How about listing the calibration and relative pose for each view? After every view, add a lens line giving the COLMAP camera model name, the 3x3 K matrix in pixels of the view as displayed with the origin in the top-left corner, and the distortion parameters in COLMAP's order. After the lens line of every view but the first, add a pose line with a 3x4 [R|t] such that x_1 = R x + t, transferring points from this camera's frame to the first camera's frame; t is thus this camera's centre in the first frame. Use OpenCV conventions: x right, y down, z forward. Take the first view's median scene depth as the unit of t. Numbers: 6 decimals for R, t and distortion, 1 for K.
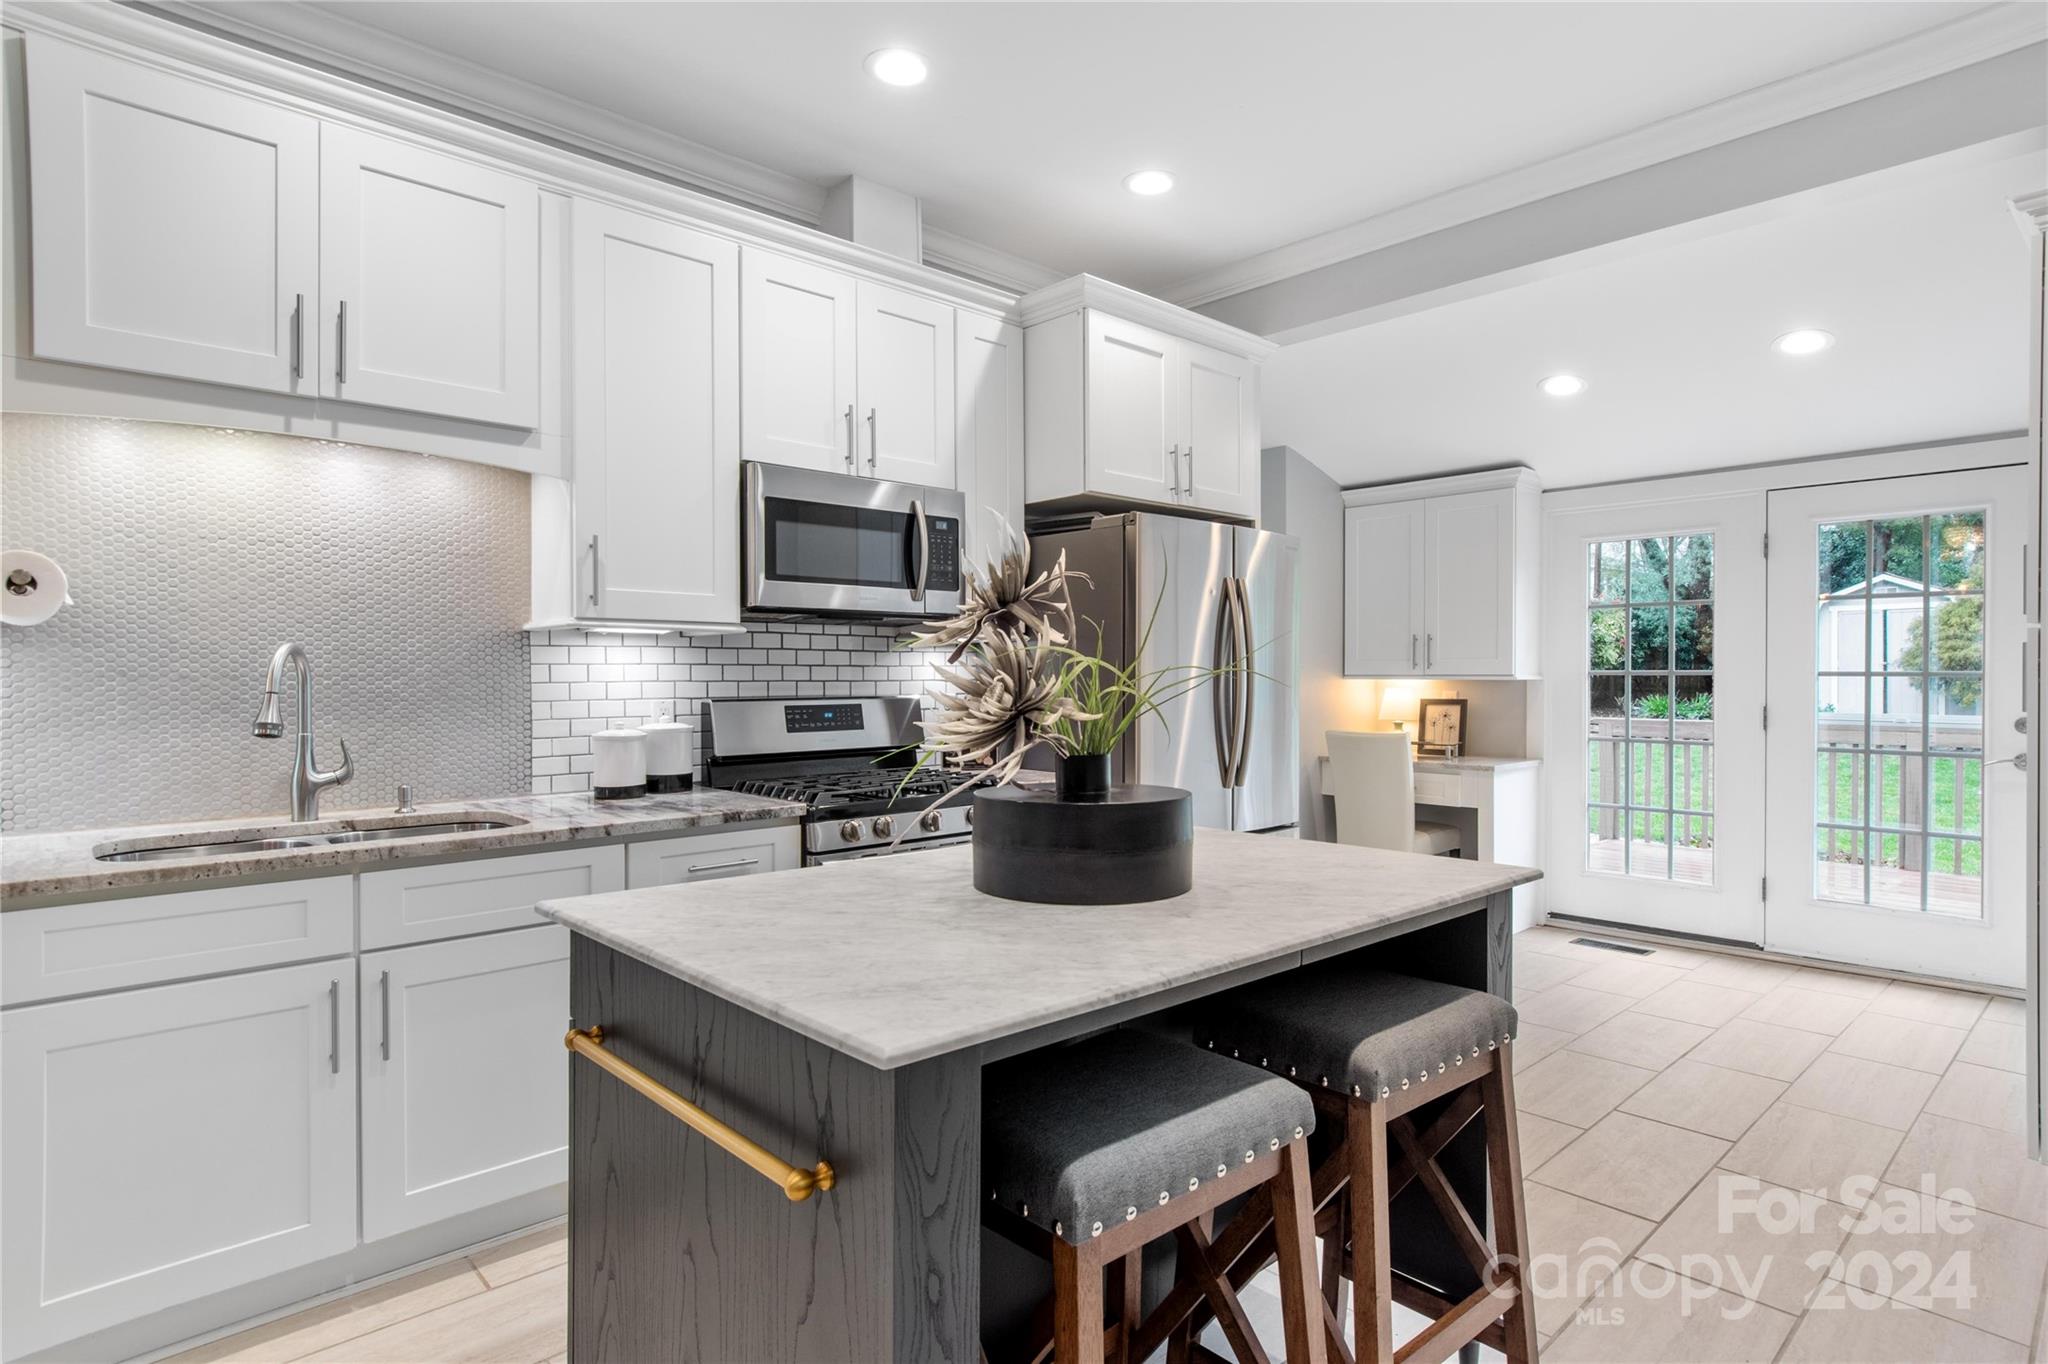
lens RADIAL K [[1106.2, 0, 1036.9], [0, 1106.2, 684.6], [0, 0, 1]] dist [-0.001097, -0.000873]
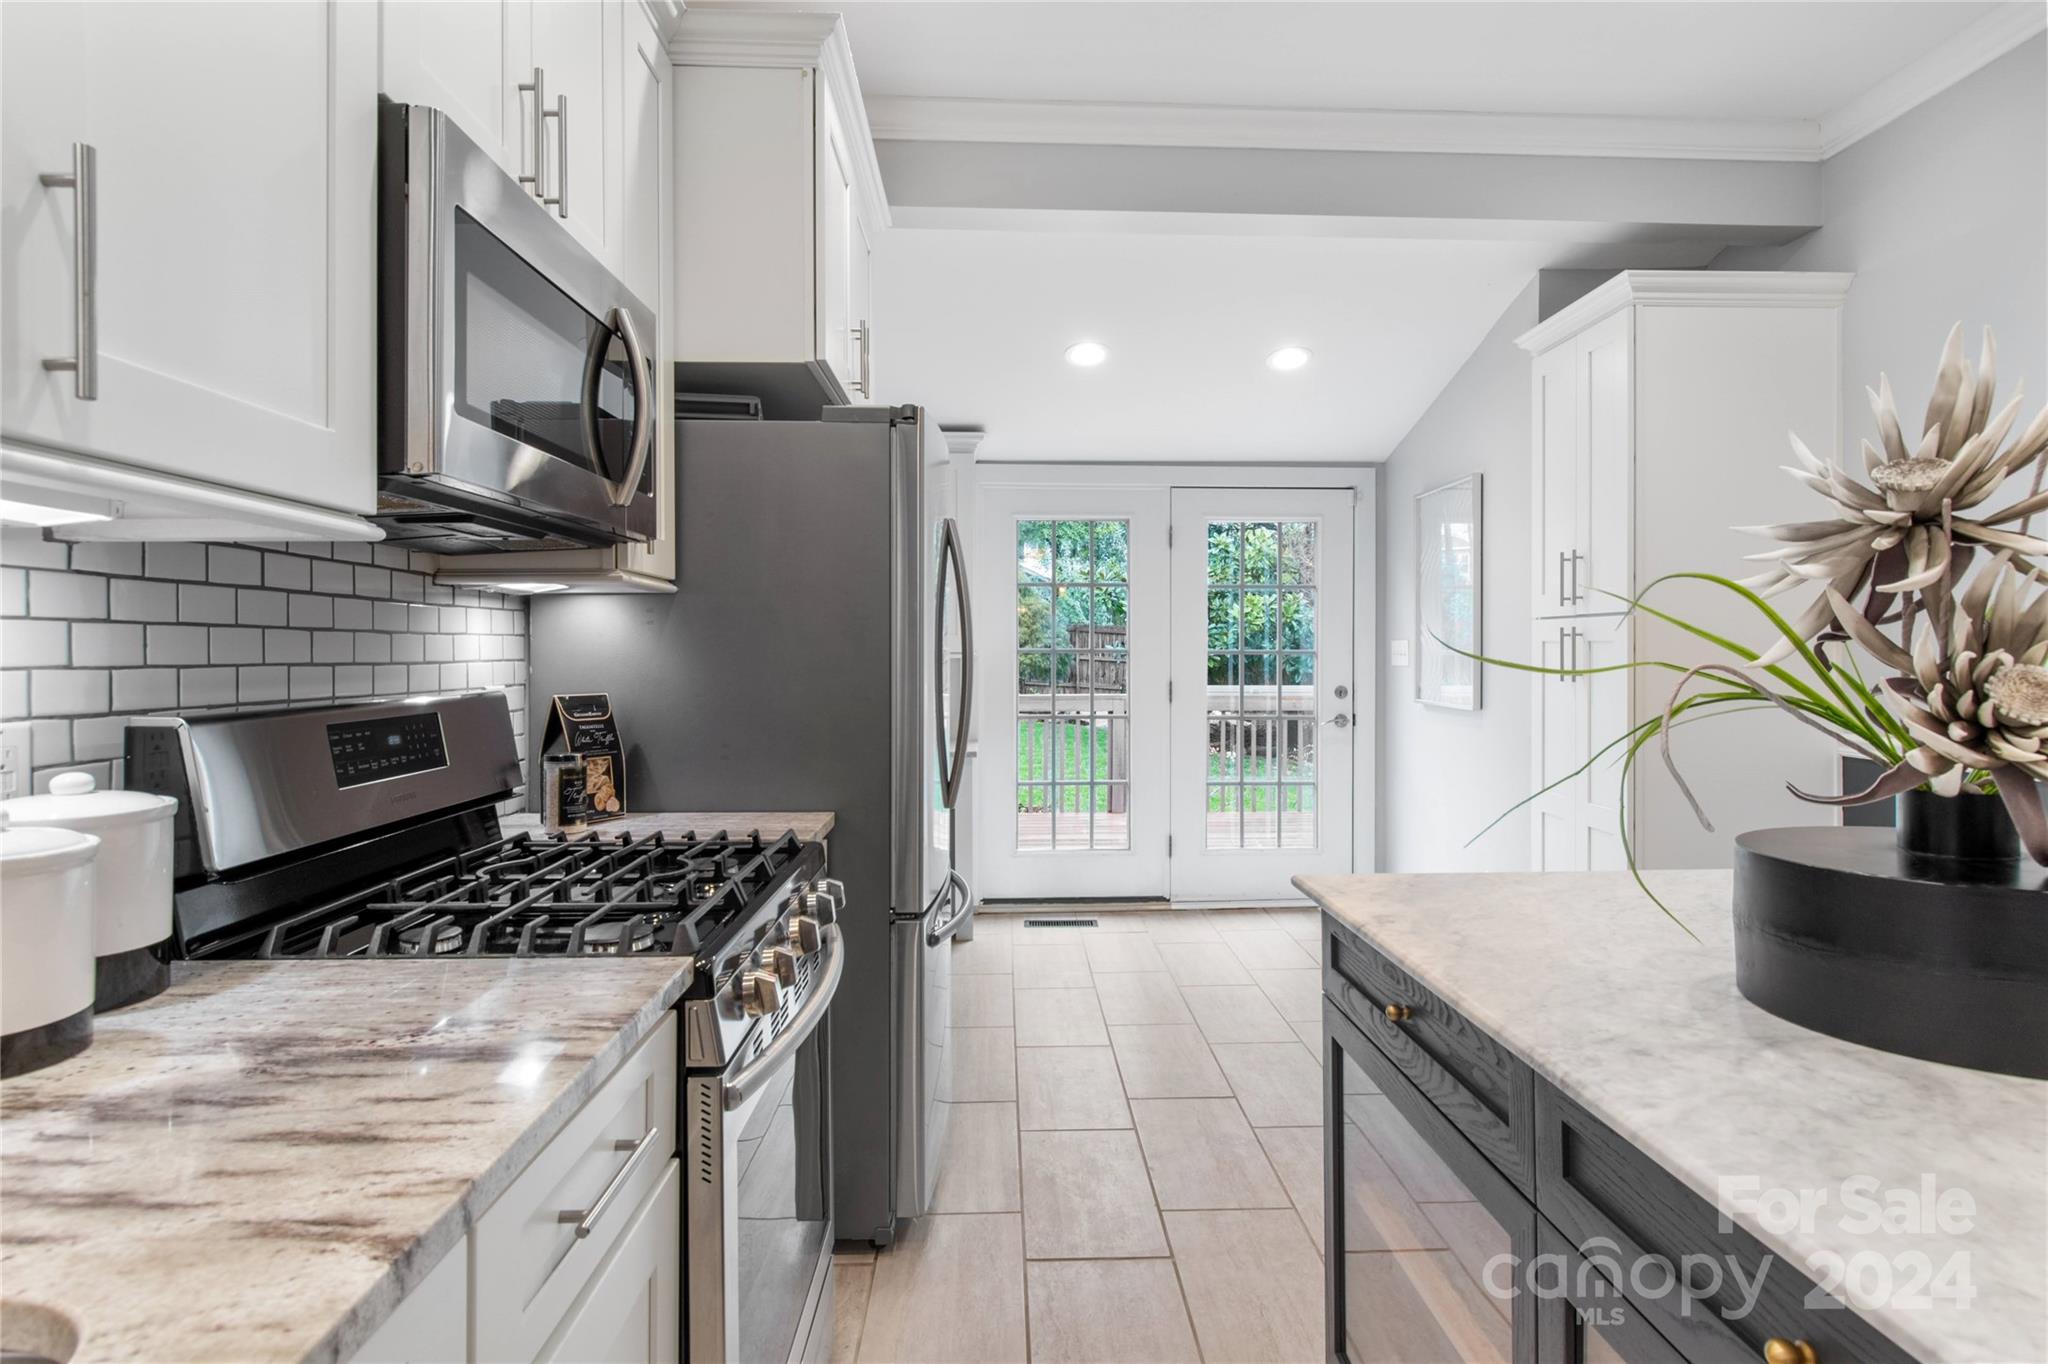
lens RADIAL K [[1106.2, 0, 1043.1], [0, 1106.2, 660.0], [0, 0, 1]] dist [-0.001097, -0.000873]
pose [[0.643624, -0.003167, 0.765335, -0.332404], [0.004473, 0.999990, 0.000376, -0.003707], [-0.765329, 0.003181, 0.643632, 0.468861]]
